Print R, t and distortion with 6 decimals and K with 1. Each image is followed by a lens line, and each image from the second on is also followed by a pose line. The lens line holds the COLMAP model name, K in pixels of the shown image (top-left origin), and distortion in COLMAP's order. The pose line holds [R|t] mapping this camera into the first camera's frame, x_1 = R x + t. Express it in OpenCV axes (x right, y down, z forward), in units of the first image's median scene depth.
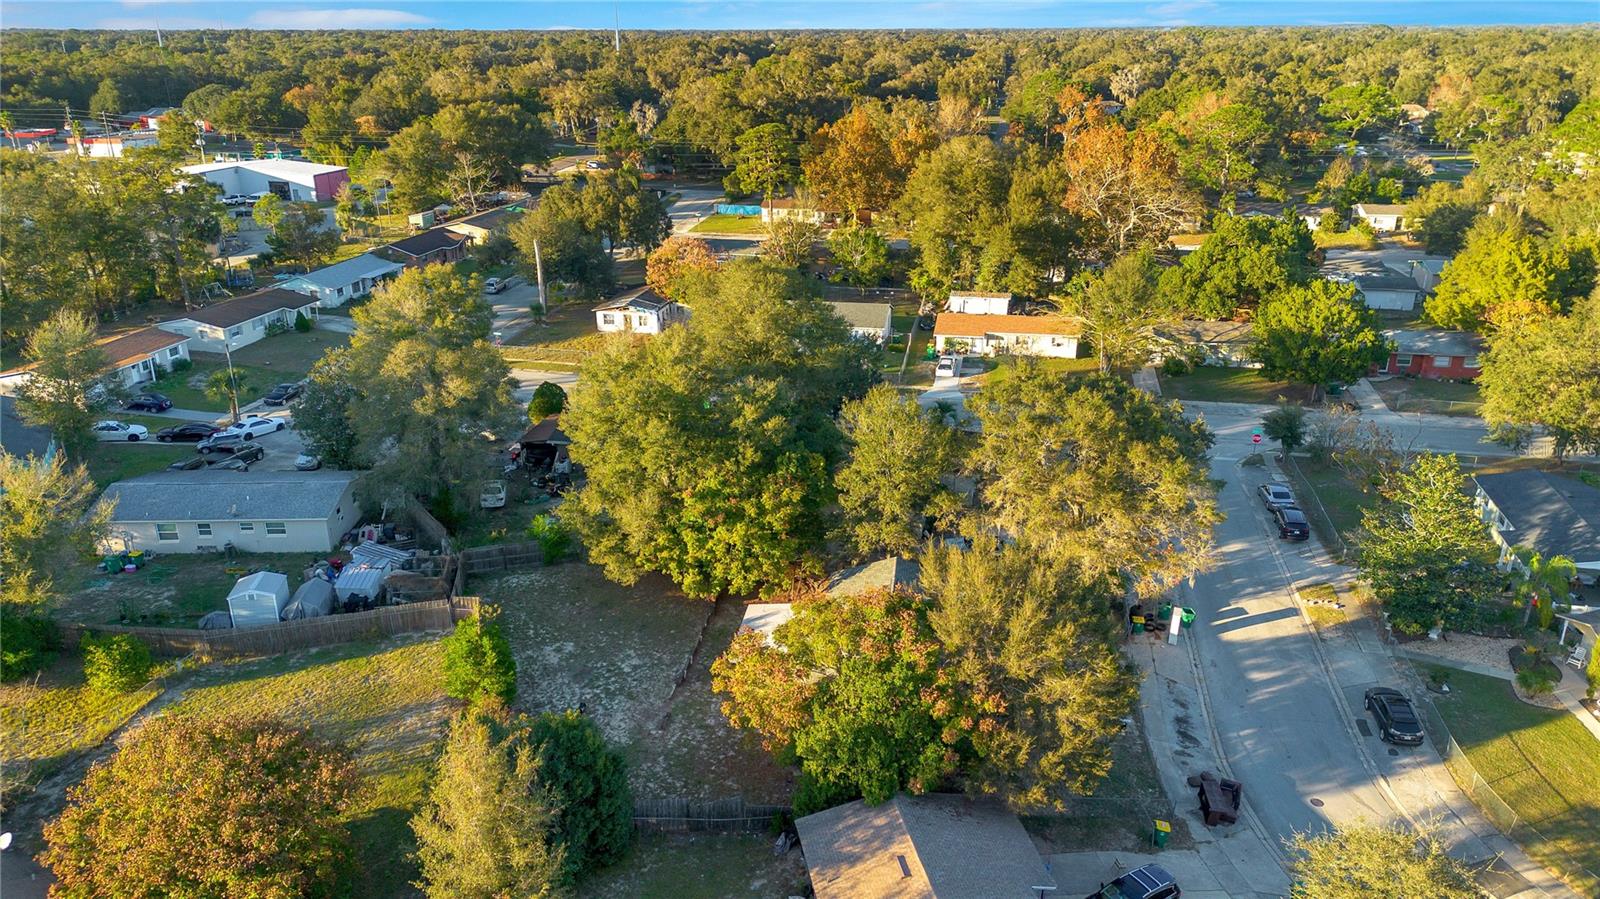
lens RADIAL K [[1126.2, 0, 802.6], [0, 1126.2, 456.7], [0, 0, 1]] dist [0.098184, -0.114659]
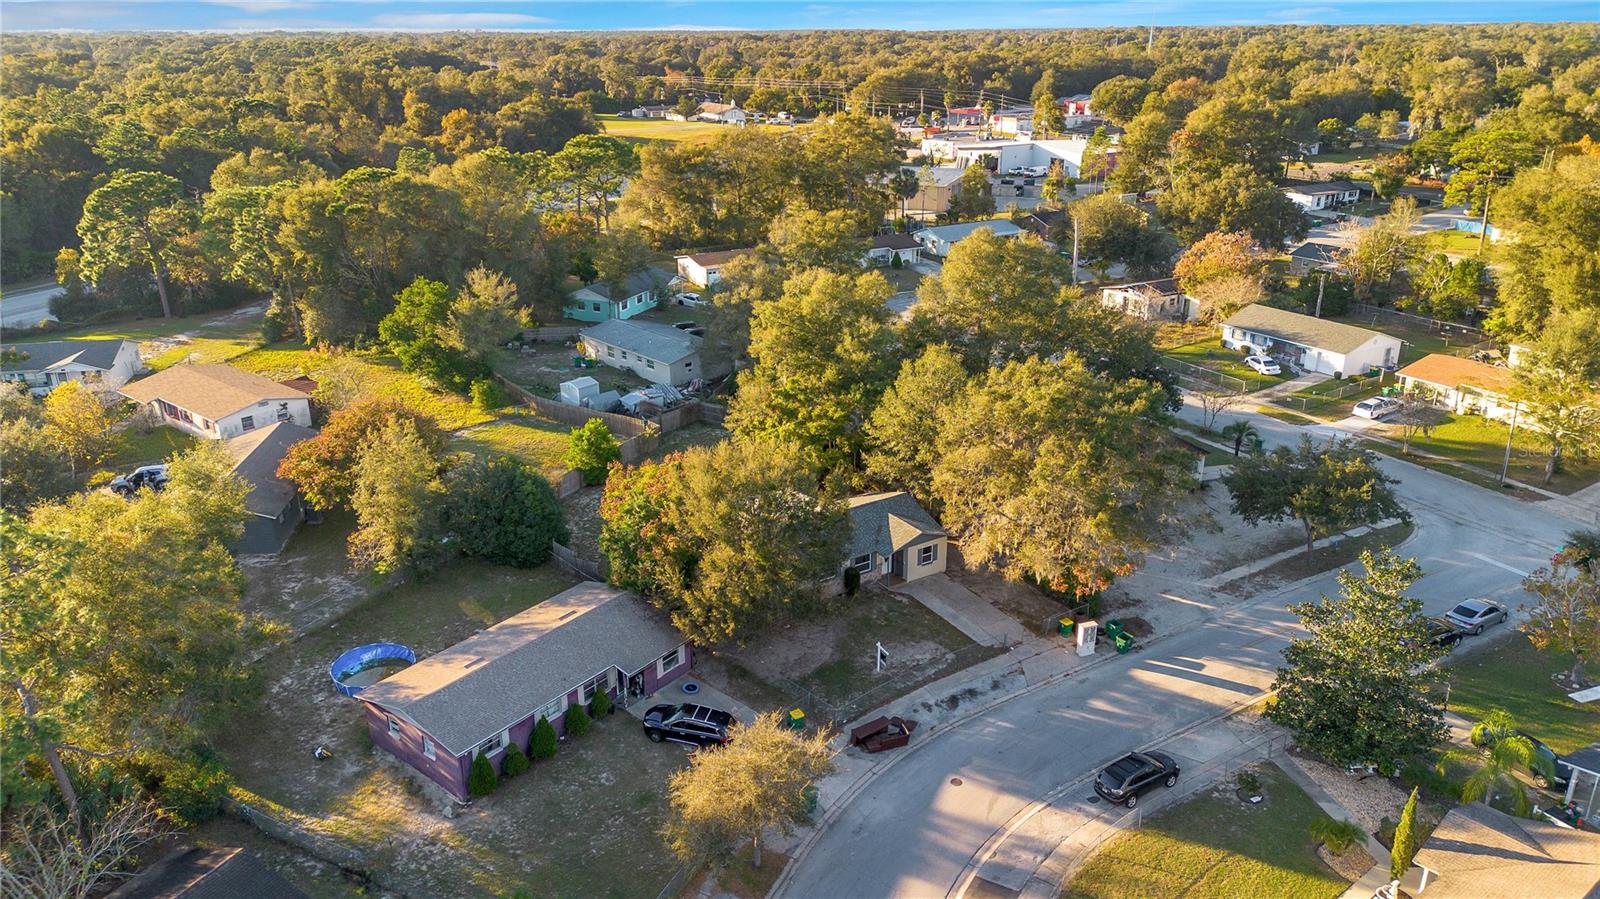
lens RADIAL K [[1126.2, 0, 802.6], [0, 1126.2, 456.7], [0, 0, 1]] dist [0.098184, -0.114659]
pose [[0.658266, 0.268458, -0.703289, 0.813186], [-0.264703, 0.957133, 0.117597, -0.052819], [0.704711, 0.108752, 0.701110, 0.119509]]
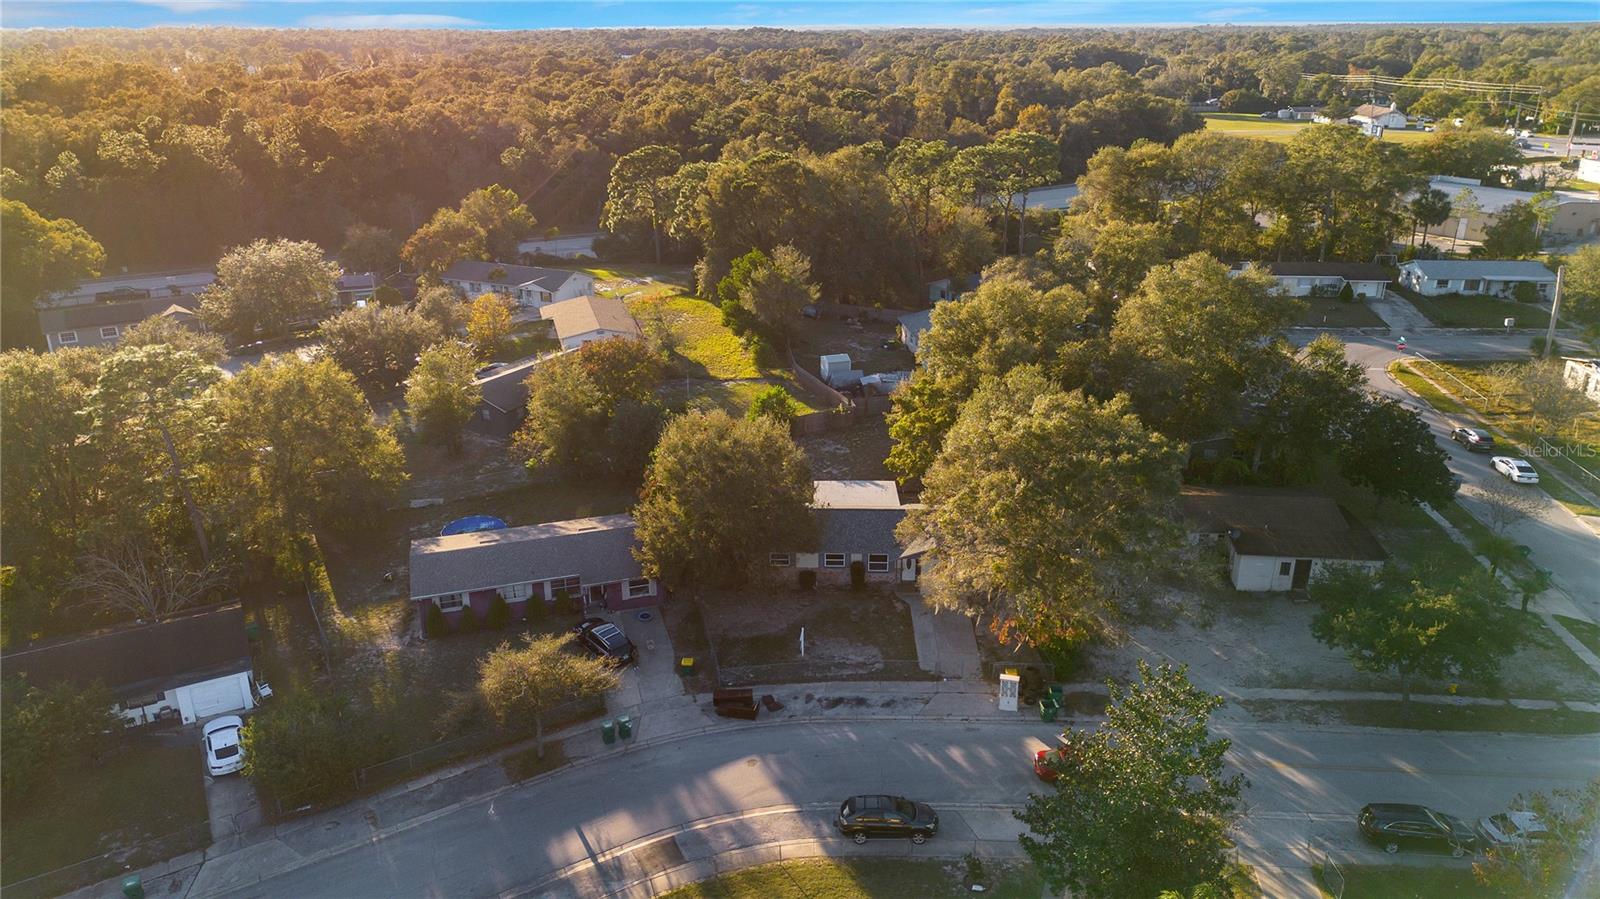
lens RADIAL K [[1126.2, 0, 802.6], [0, 1126.2, 456.7], [0, 0, 1]] dist [0.098184, -0.114659]
pose [[0.106723, 0.357666, -0.927731, 1.087821], [-0.349260, 0.887087, 0.301819, -0.237418], [0.930928, 0.291809, 0.219591, 0.588540]]
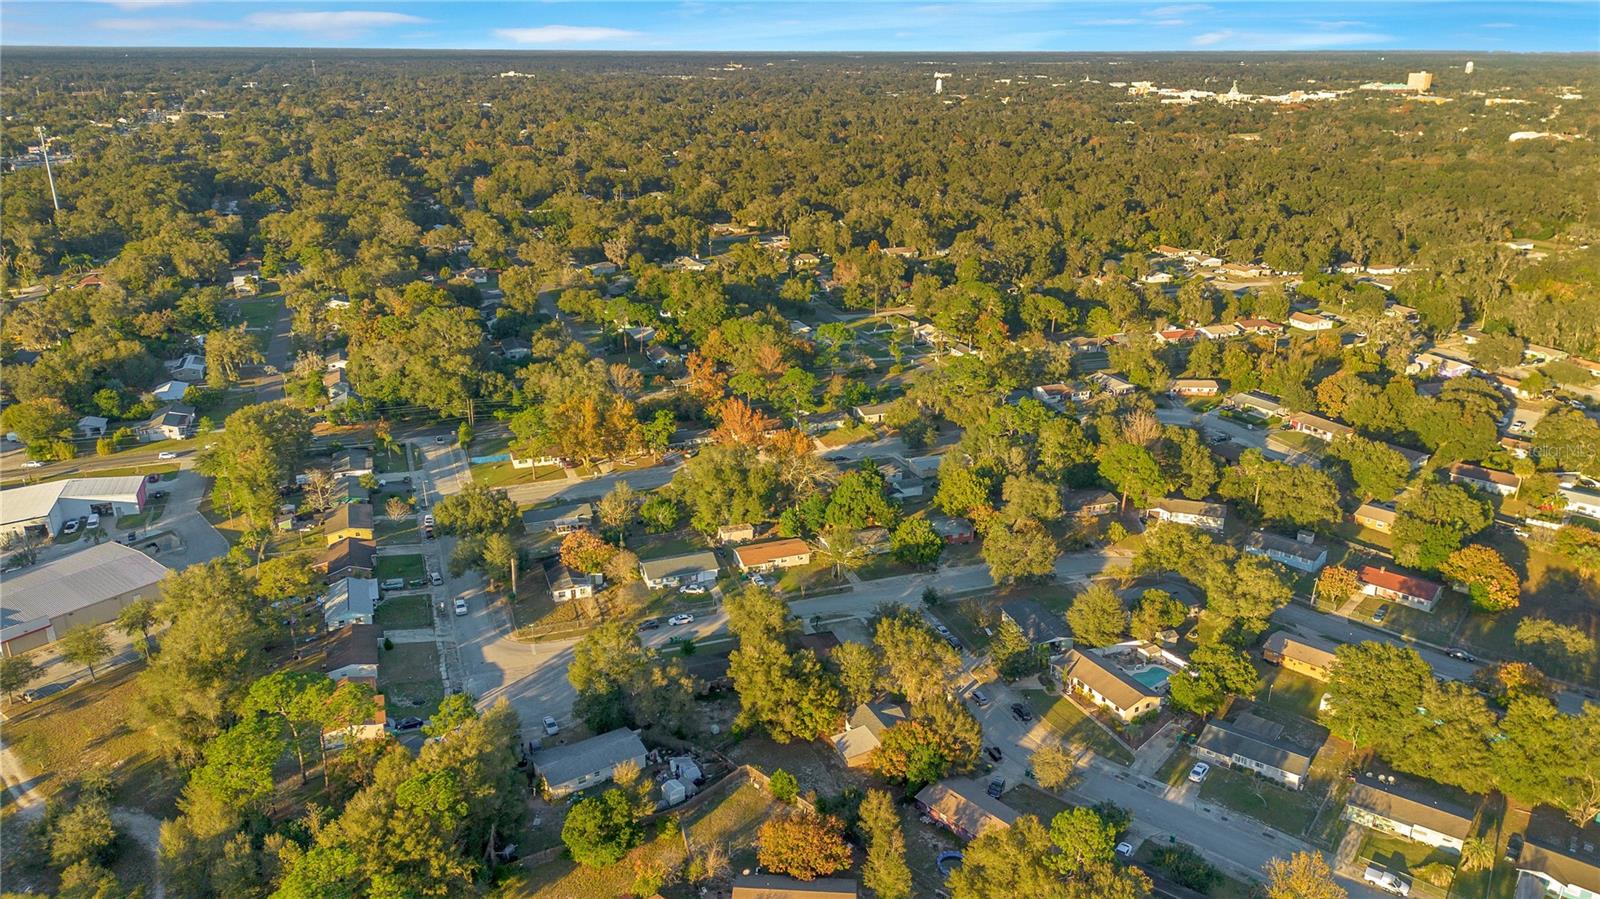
lens RADIAL K [[1126.2, 0, 802.6], [0, 1126.2, 456.7], [0, 0, 1]] dist [0.098184, -0.114659]
pose [[0.854147, -0.174604, 0.489843, -1.280082], [0.179754, 0.983017, 0.036955, -0.625217], [-0.487977, 0.056486, 0.871027, -1.342490]]
